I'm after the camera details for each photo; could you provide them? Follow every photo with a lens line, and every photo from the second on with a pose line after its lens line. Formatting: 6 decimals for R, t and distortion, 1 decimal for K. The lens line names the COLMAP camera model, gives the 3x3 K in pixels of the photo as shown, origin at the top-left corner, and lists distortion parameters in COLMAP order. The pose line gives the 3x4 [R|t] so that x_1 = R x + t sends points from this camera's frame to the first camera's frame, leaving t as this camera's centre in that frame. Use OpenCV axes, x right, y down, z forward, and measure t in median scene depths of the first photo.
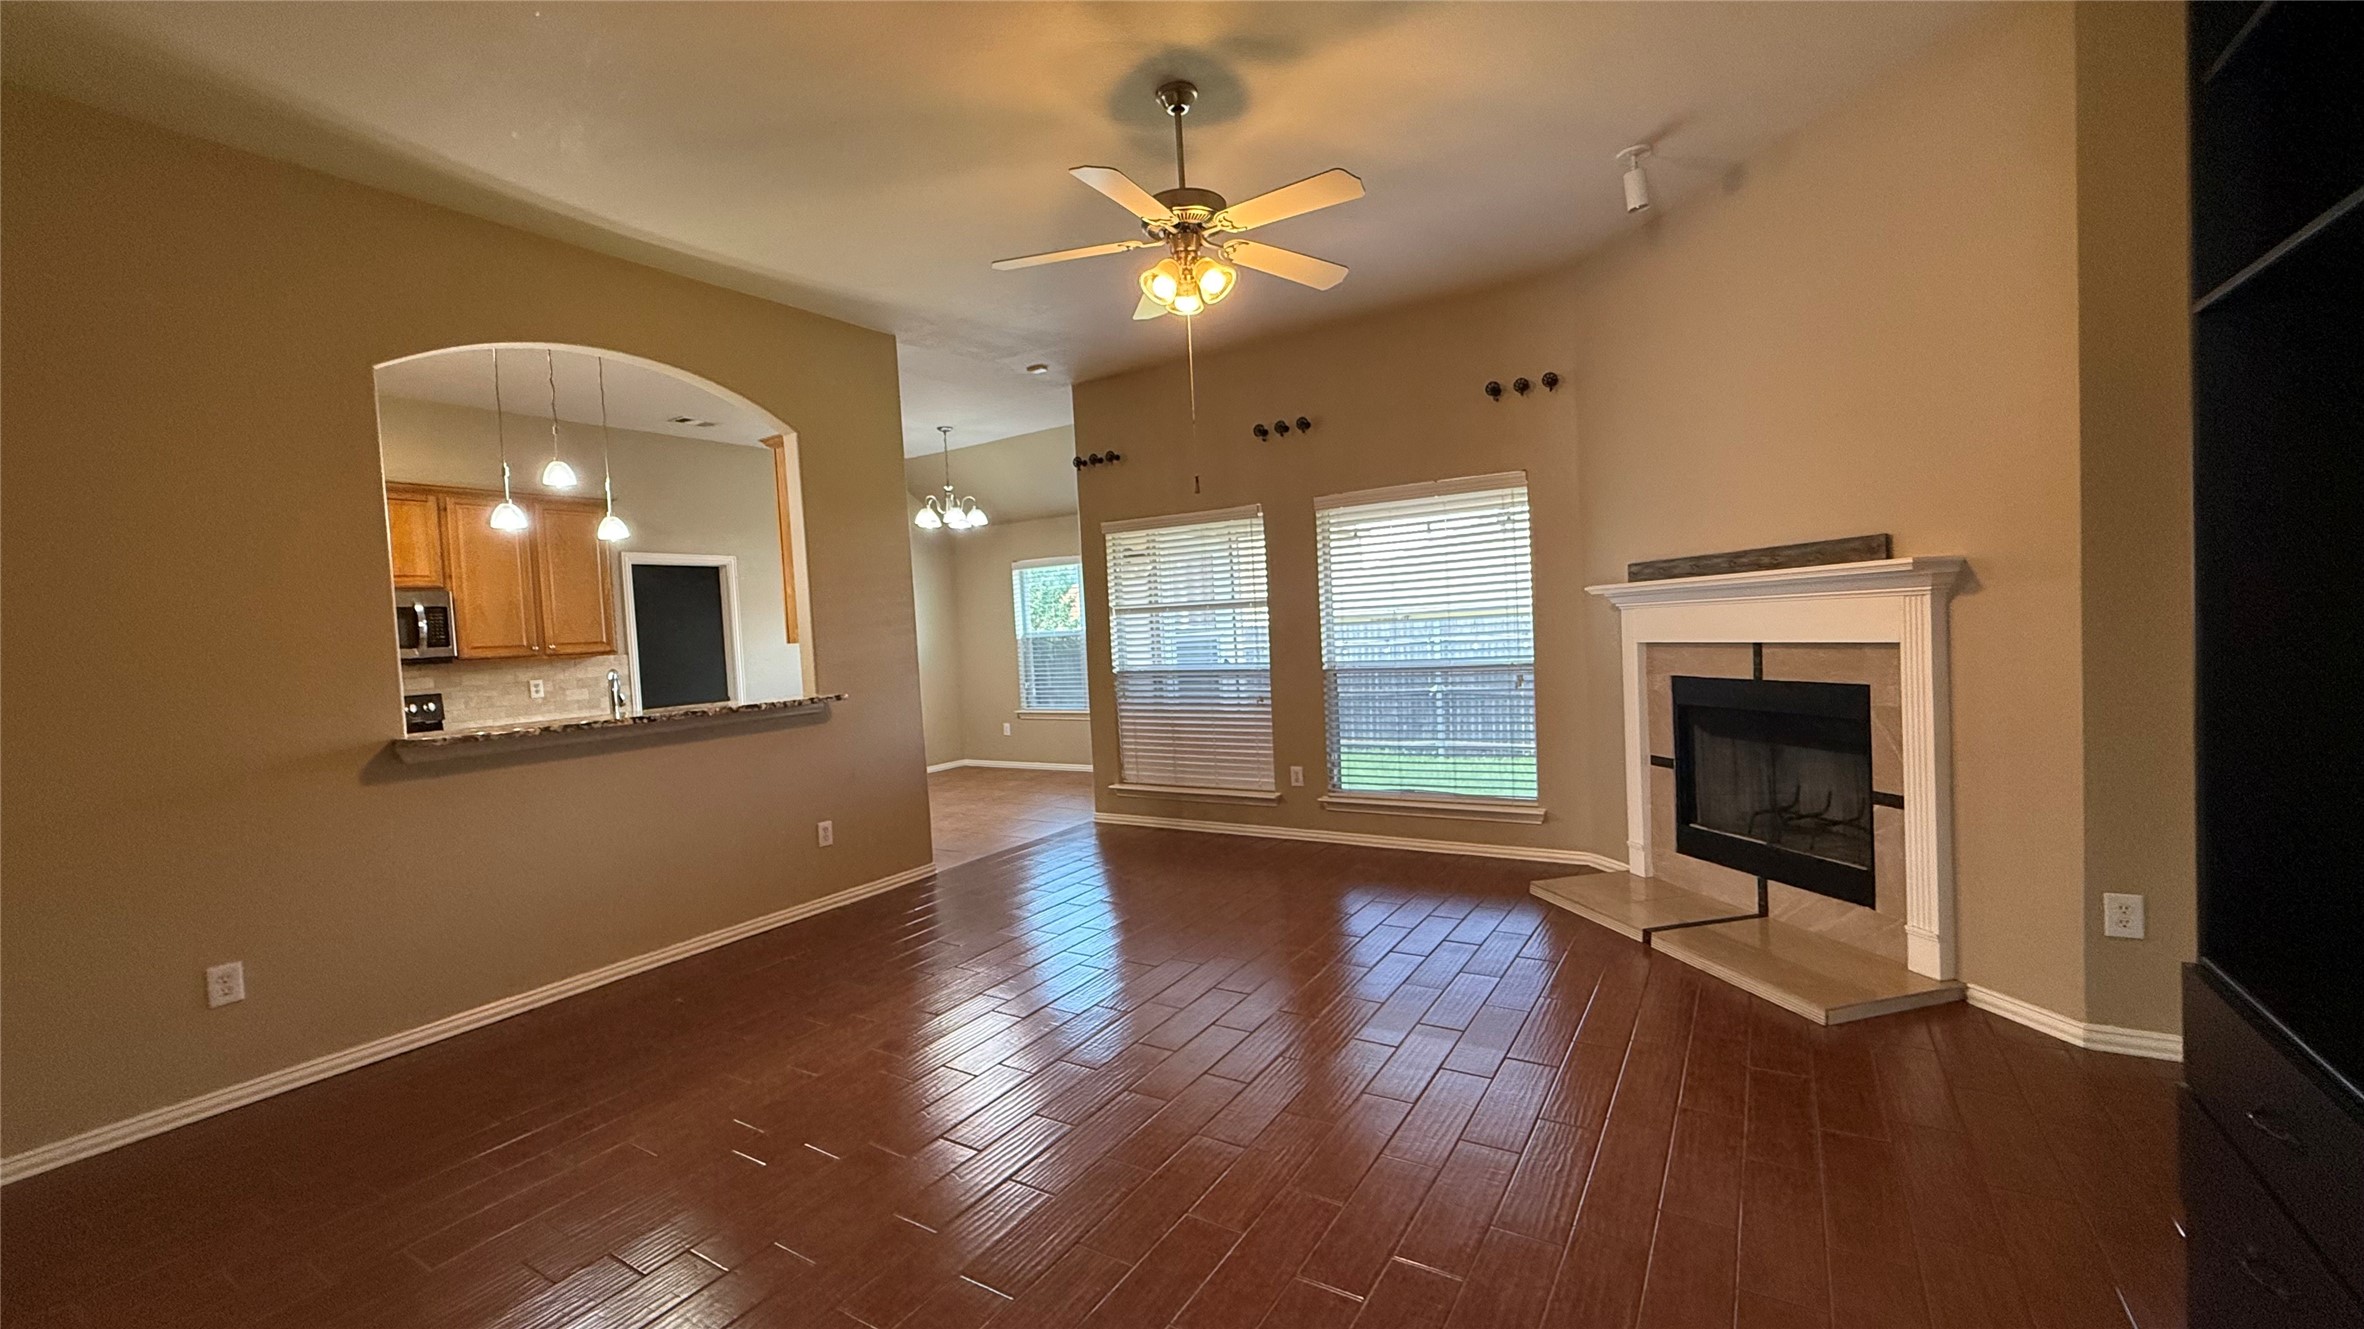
lens RADIAL K [[942.5, 0, 1177.6], [0, 942.5, 664.7], [0, 0, 1]] dist [-0.002918, 0.000708]
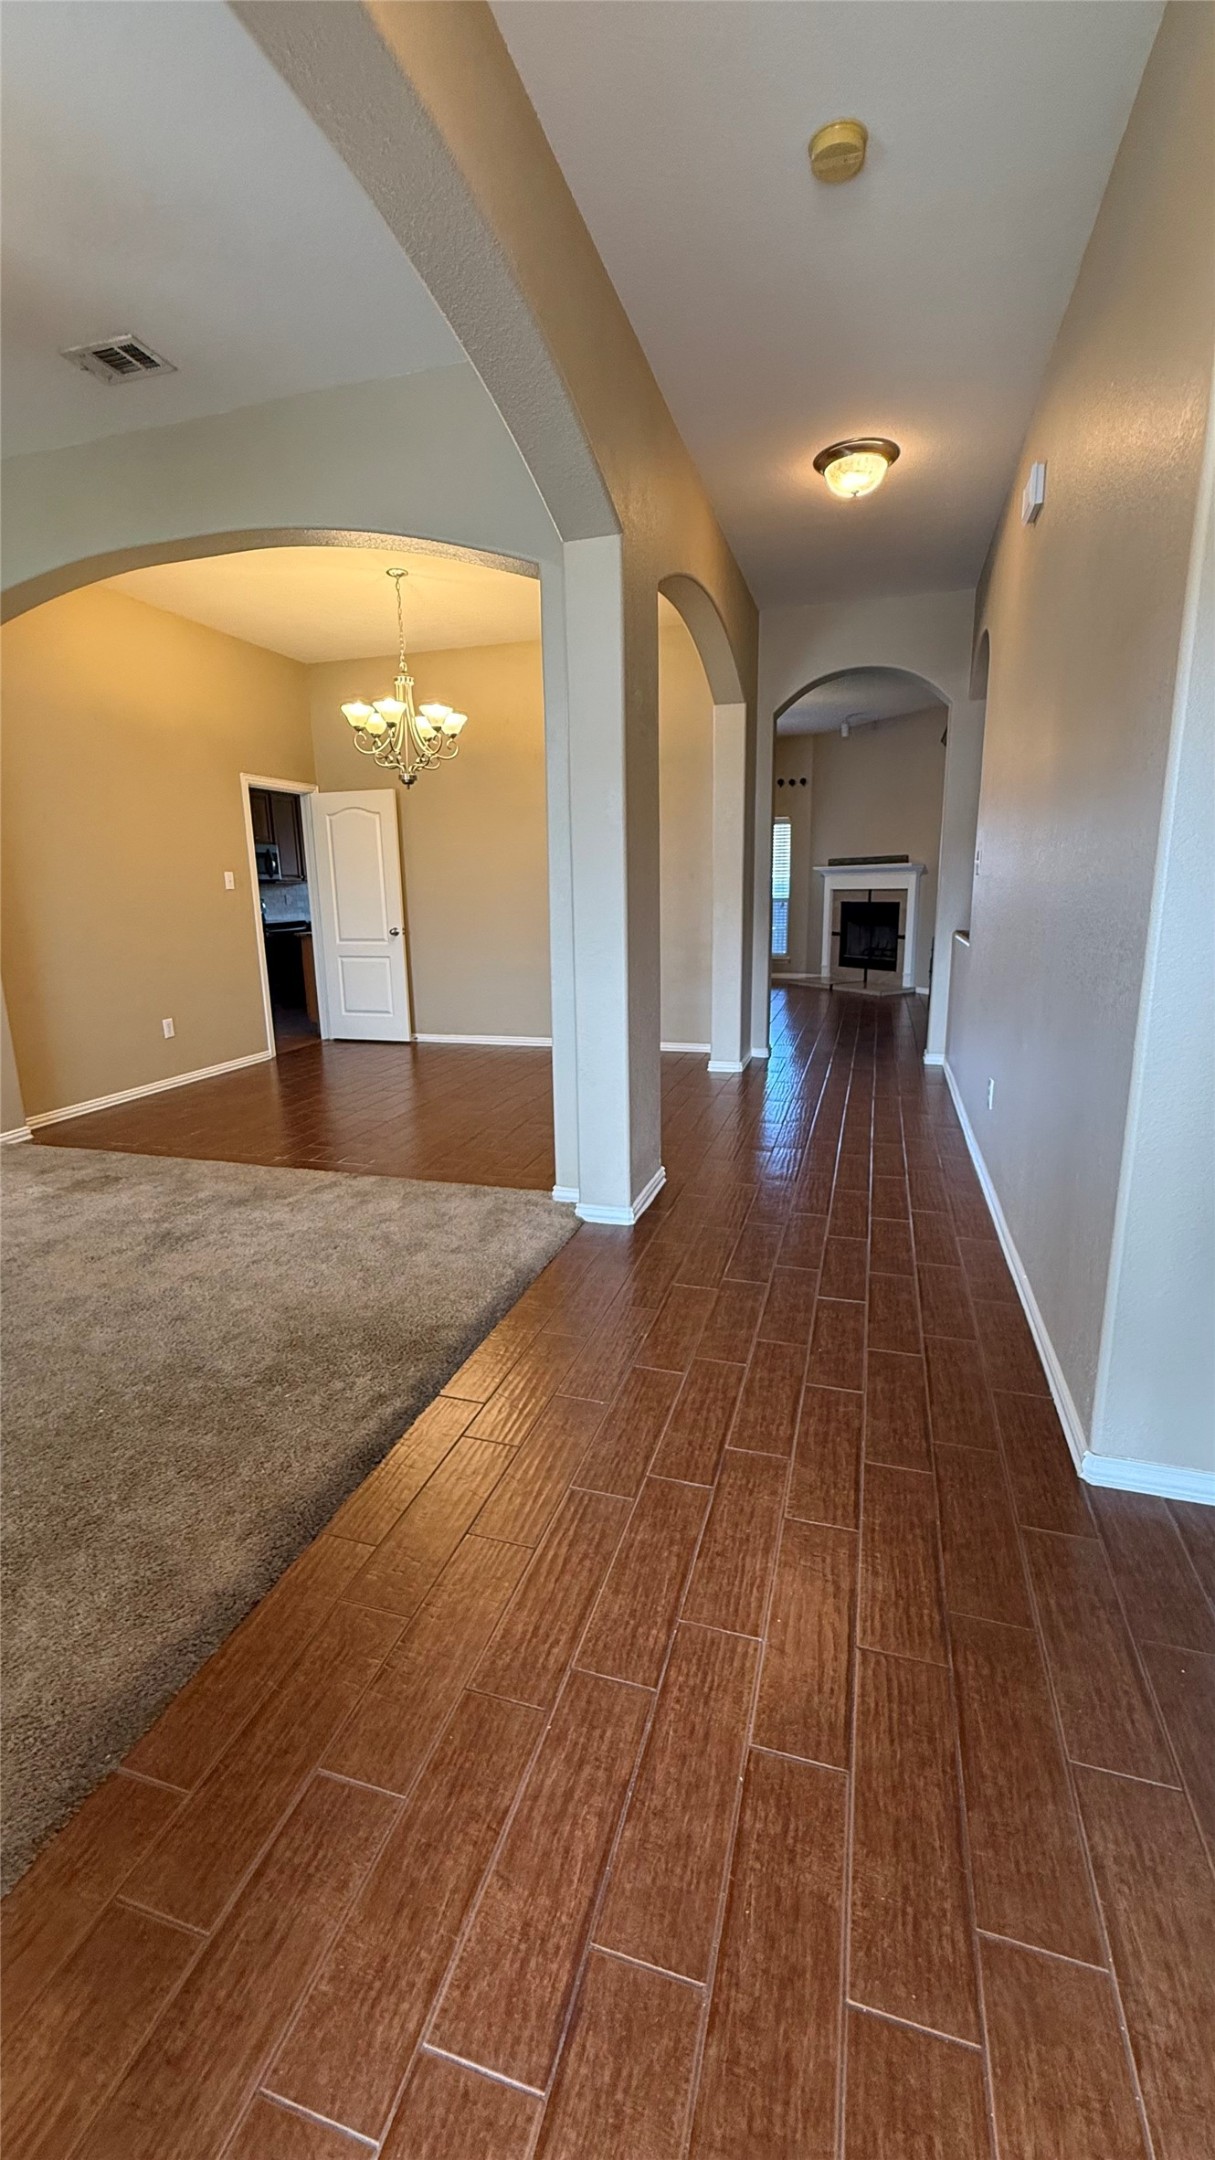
lens RADIAL K [[861.1, 0, 608.5], [0, 861.1, 1074.3], [0, 0, 1]] dist [-0.002918, 0.000708]
pose [[0.962692, -0.025458, 0.269399, -0.844720], [-0.021414, 0.985275, 0.169632, 0.098662], [-0.269751, -0.169073, 0.947971, -1.324864]]
